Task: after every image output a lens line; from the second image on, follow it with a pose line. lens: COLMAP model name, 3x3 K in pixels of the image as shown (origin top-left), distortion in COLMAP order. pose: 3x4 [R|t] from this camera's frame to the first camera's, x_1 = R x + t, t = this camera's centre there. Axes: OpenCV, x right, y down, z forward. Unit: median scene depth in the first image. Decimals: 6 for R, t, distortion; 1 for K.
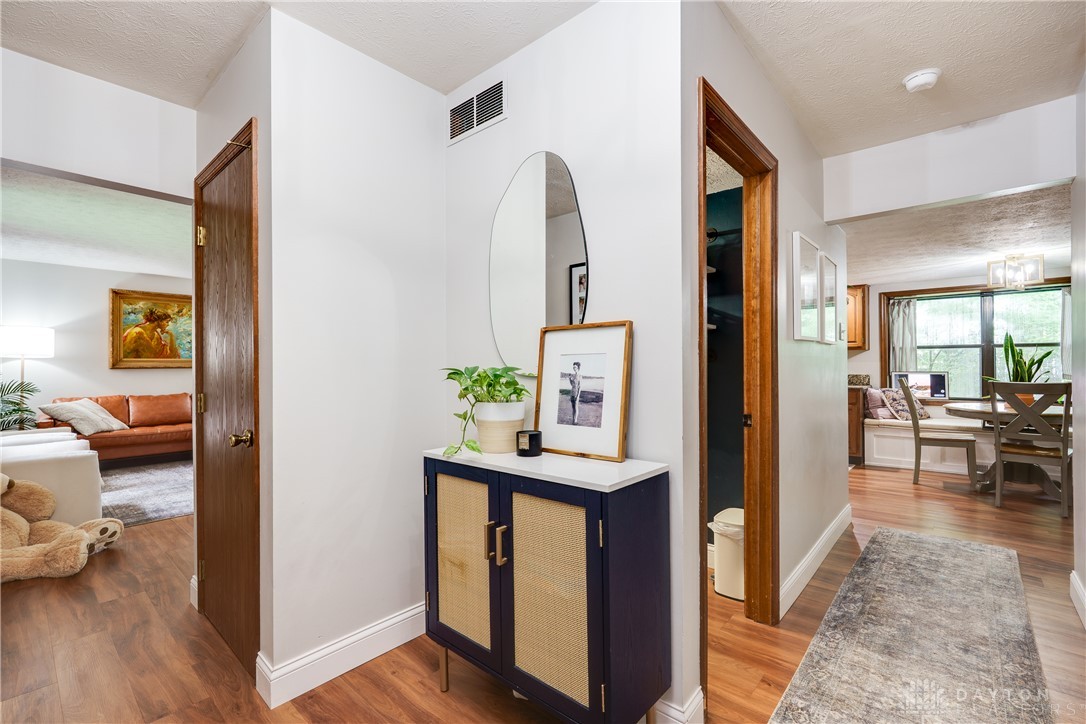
lens RADIAL K [[480.8, 0, 532.6], [0, 480.8, 361.0], [0, 0, 1]] dist [0.001766, 0.000056]
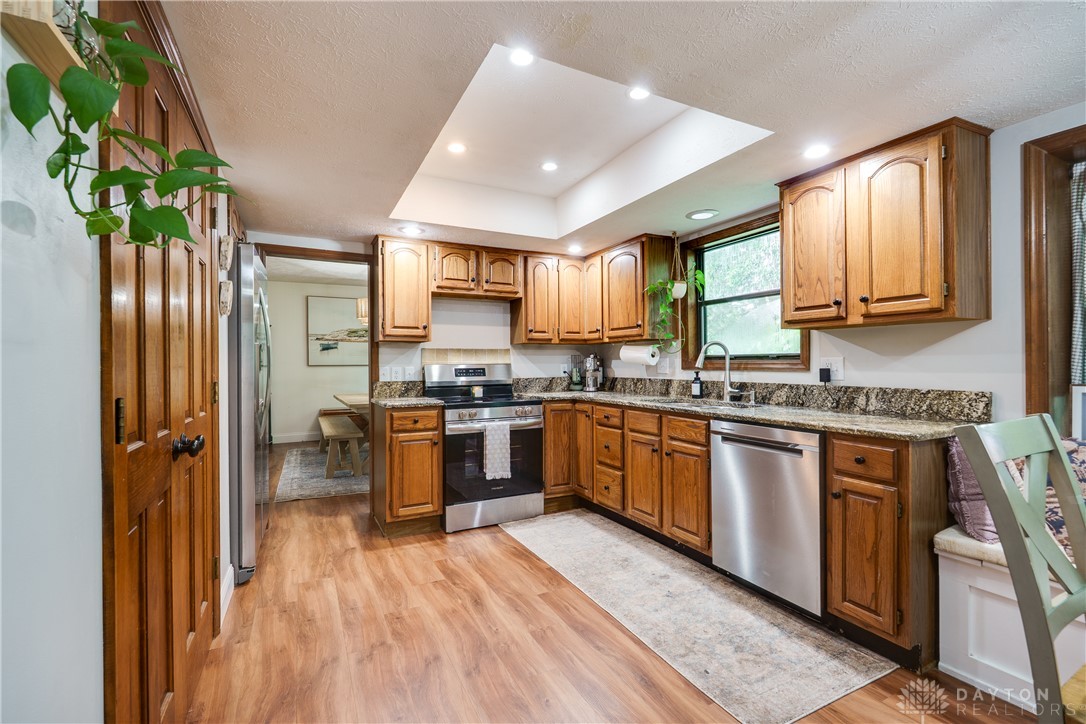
lens RADIAL K [[480.8, 0, 544.1], [0, 480.8, 362.5], [0, 0, 1]] dist [0.001766, 0.000056]
pose [[0.931160, 0.001453, -0.364609, 0.282901], [0.003257, 0.999919, 0.012303, 0.001404], [0.364597, -0.012644, 0.931079, 0.301640]]
